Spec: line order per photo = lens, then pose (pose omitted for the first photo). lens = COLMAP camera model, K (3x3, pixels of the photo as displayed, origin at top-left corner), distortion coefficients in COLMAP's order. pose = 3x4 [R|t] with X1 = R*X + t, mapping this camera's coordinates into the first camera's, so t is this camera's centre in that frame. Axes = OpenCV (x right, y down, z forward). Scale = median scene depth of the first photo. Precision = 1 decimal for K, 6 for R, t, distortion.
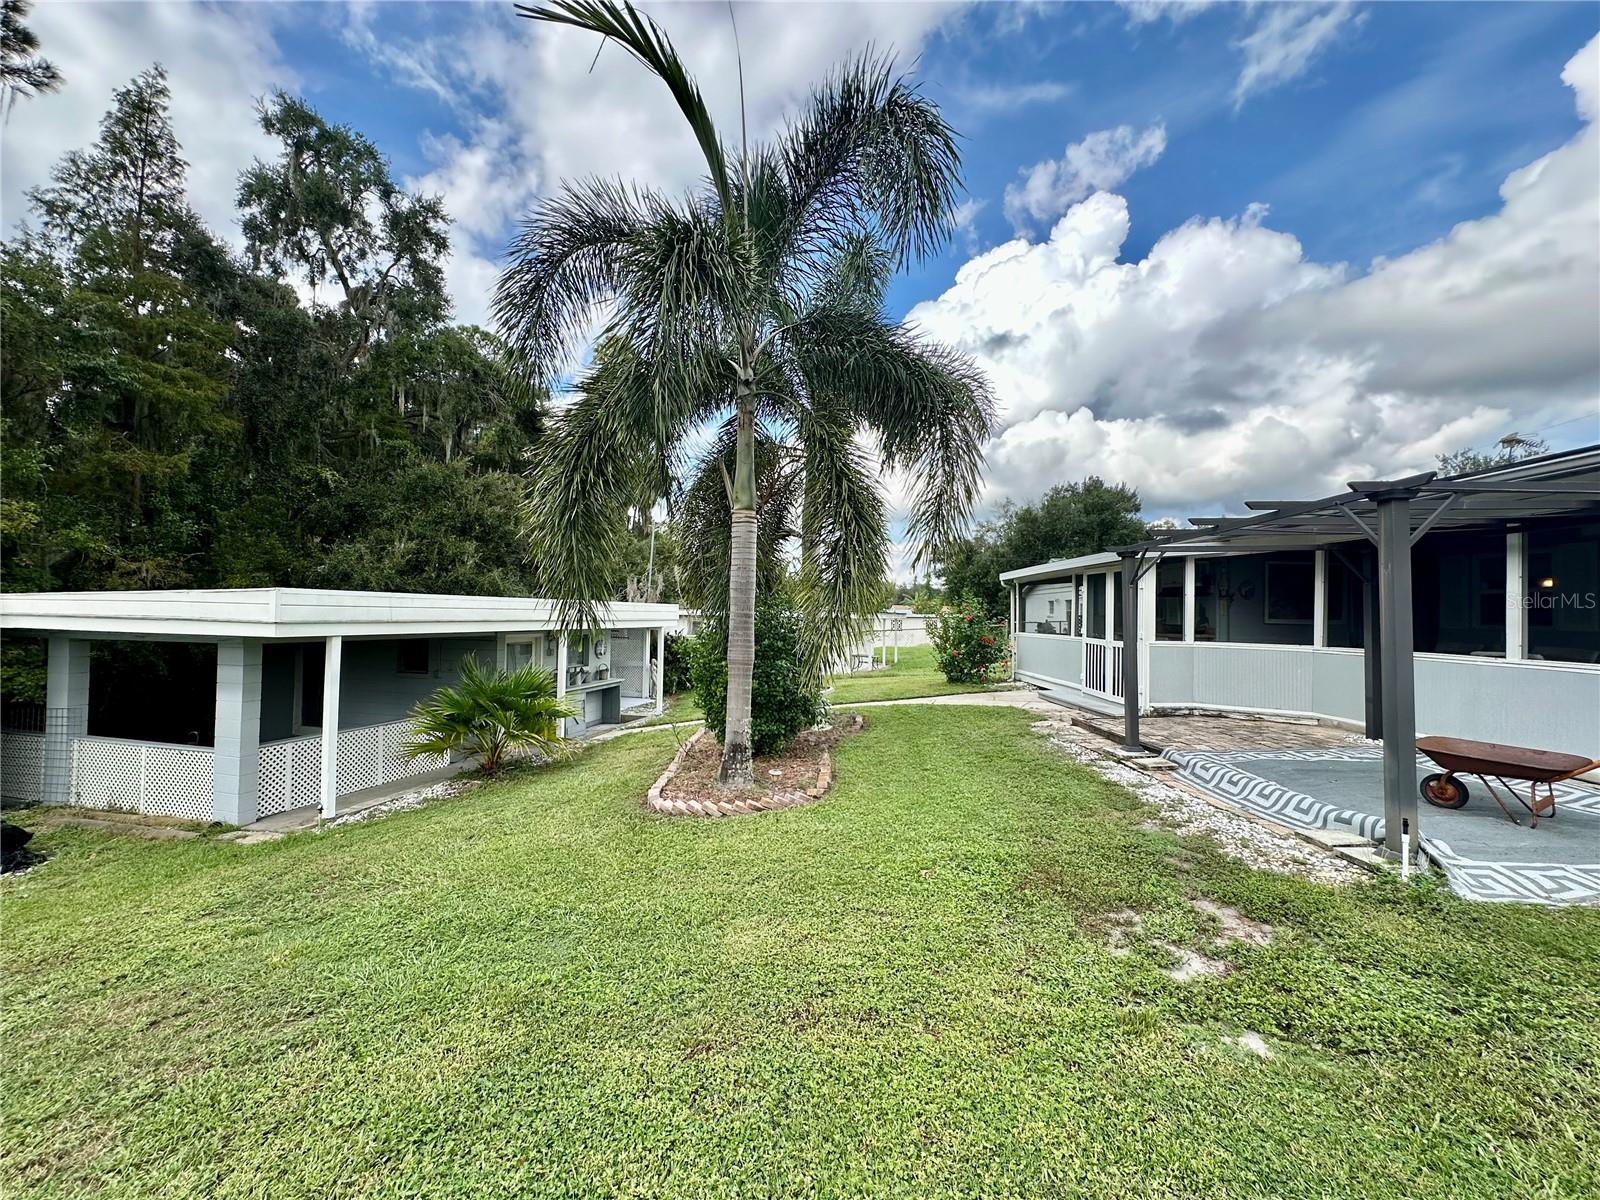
lens RADIAL K [[652.0, 0, 800.0], [0, 652.0, 600.0], [0, 0, 1]] dist [-0.023755, 0.007023]
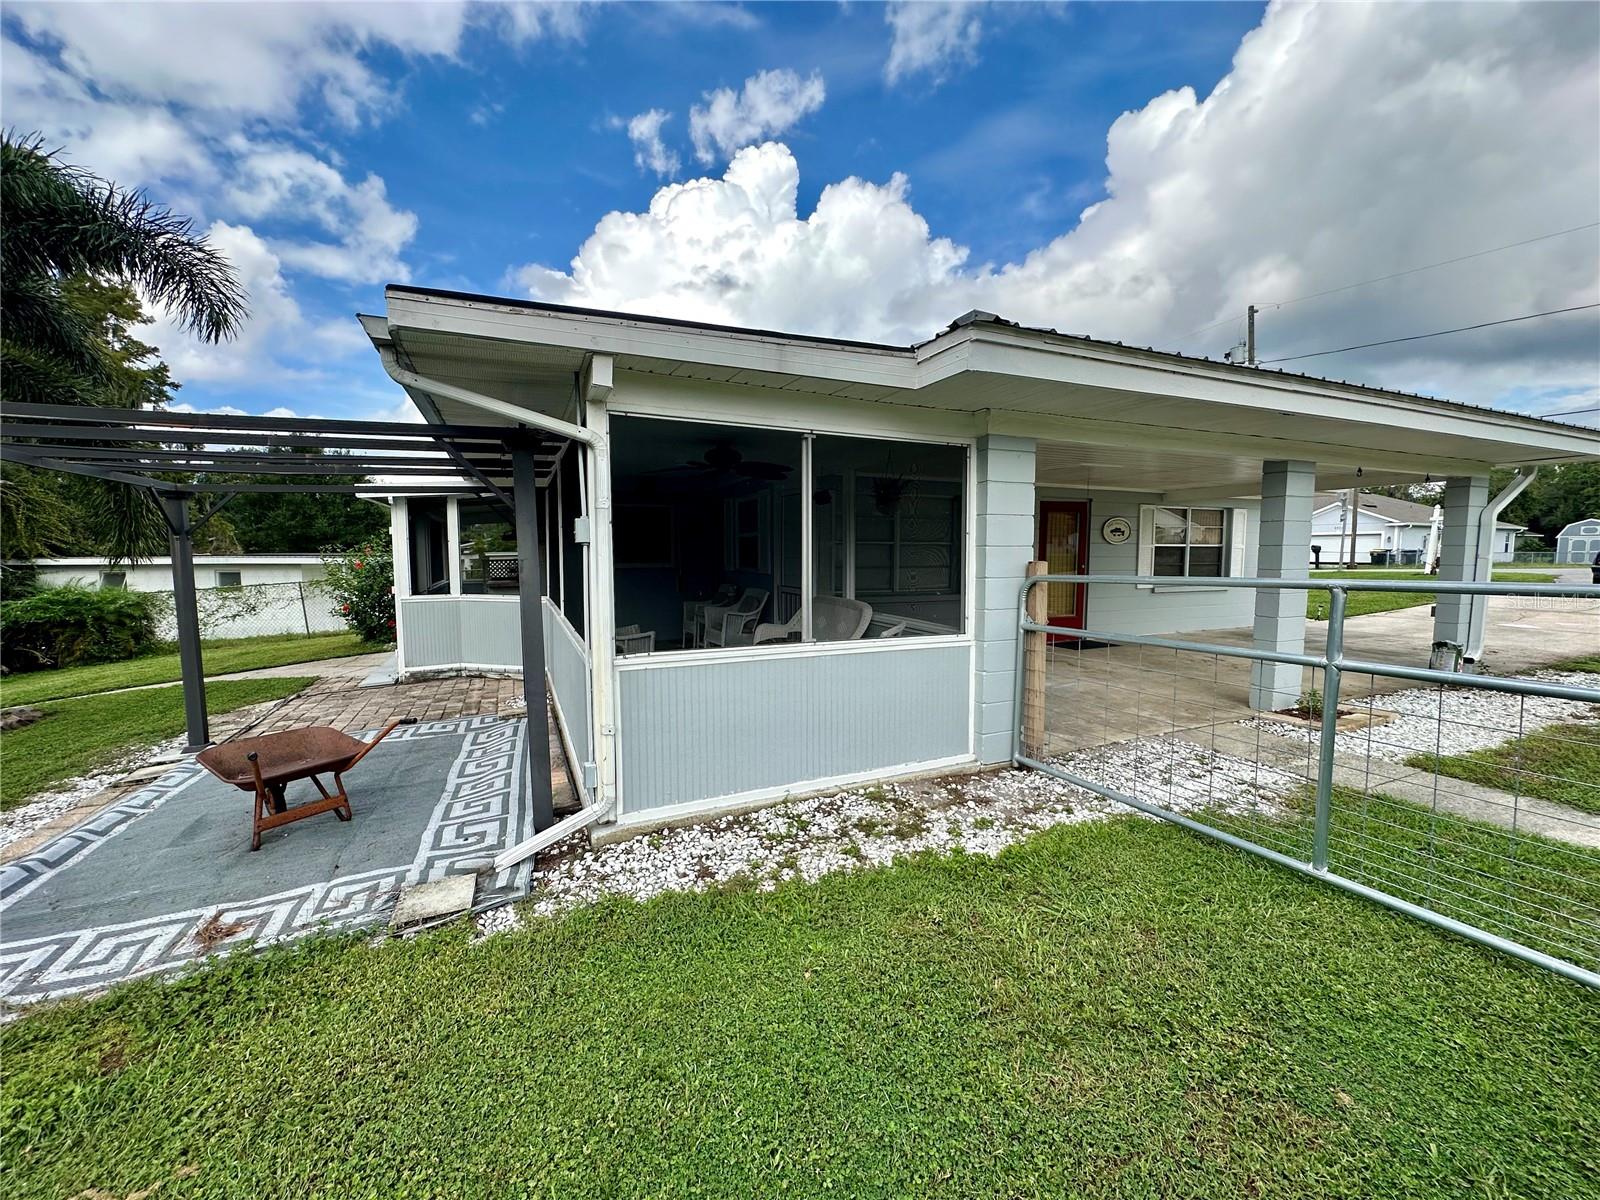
lens RADIAL K [[638.5, 0, 800.0], [0, 638.5, 600.0], [0, 0, 1]] dist [-0.001395, -0.000137]
pose [[0.903832, -0.051875, 0.424731, 0.647838], [0.008566, 0.994618, 0.103252, -0.015558], [-0.427801, -0.089684, 0.899413, 0.008360]]
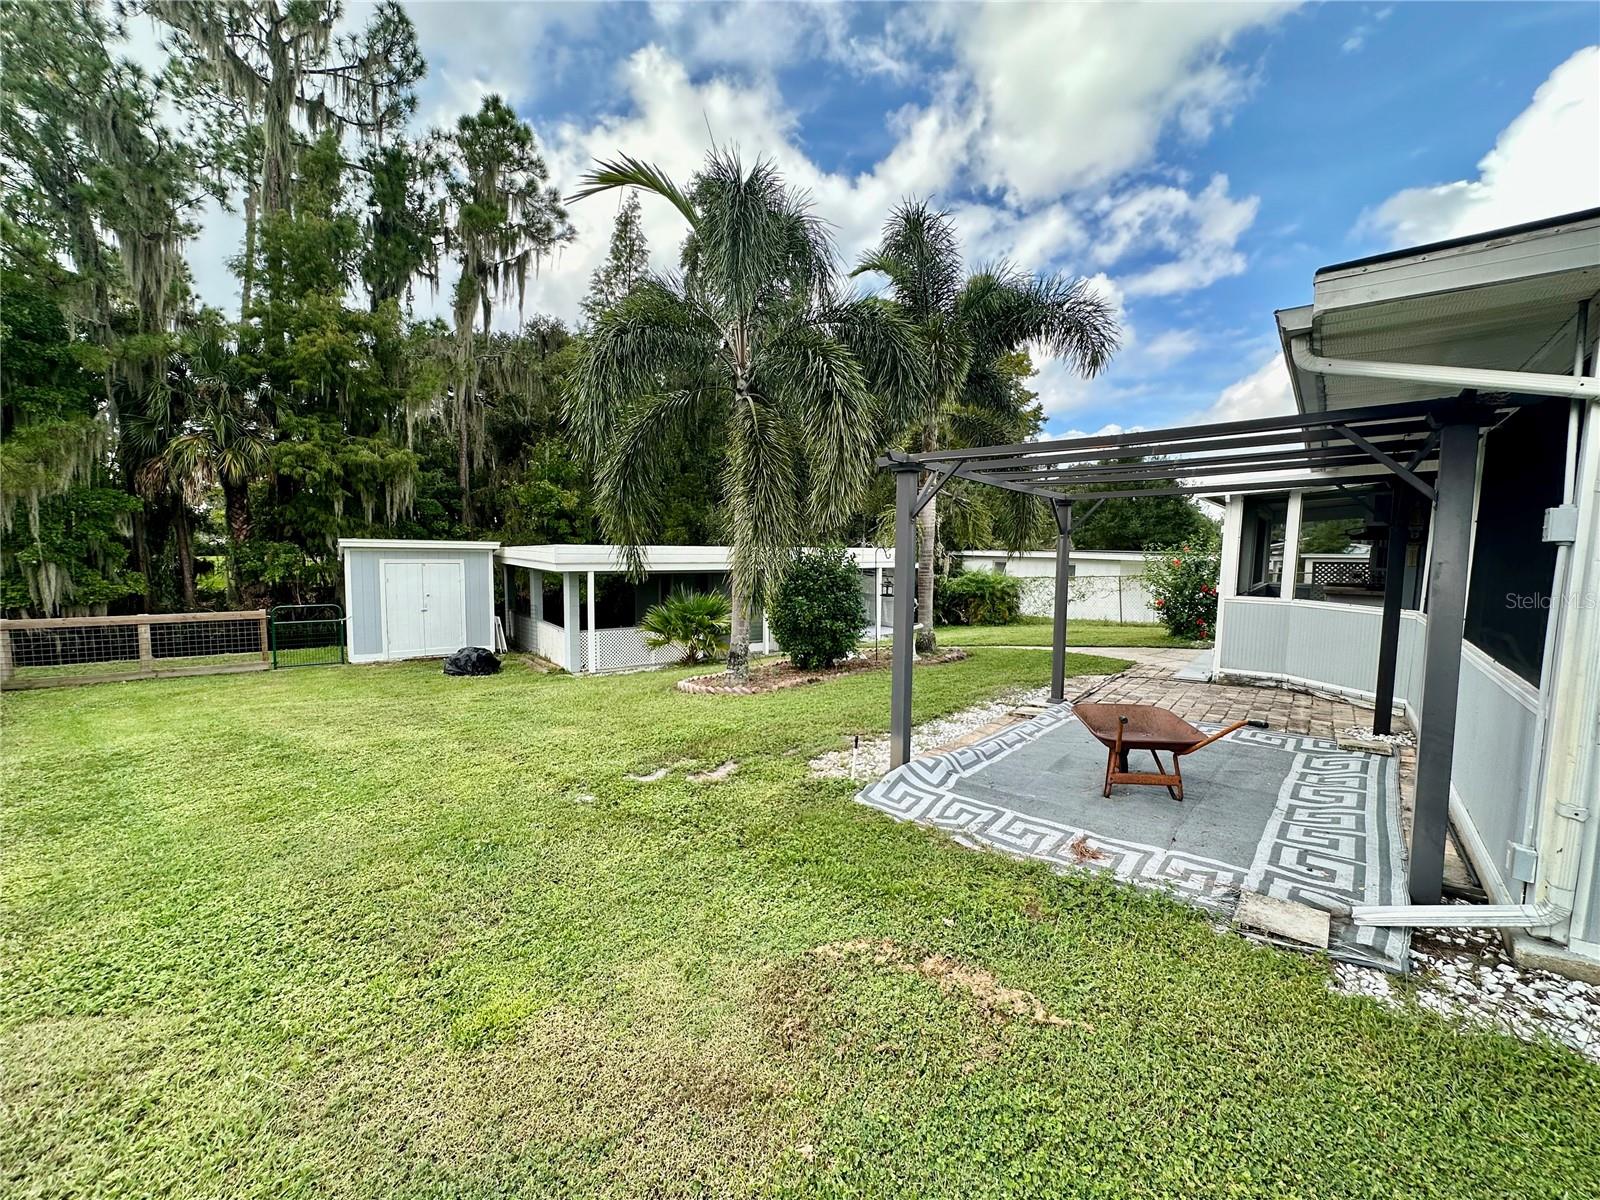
lens RADIAL K [[638.5, 0, 800.0], [0, 638.5, 600.0], [0, 0, 1]] dist [-0.001395, -0.000137]
pose [[0.781104, 0.049302, -0.622452, 0.615399], [0.010656, 0.995680, 0.092236, -0.015107], [0.624310, -0.078679, 0.777204, -0.003187]]
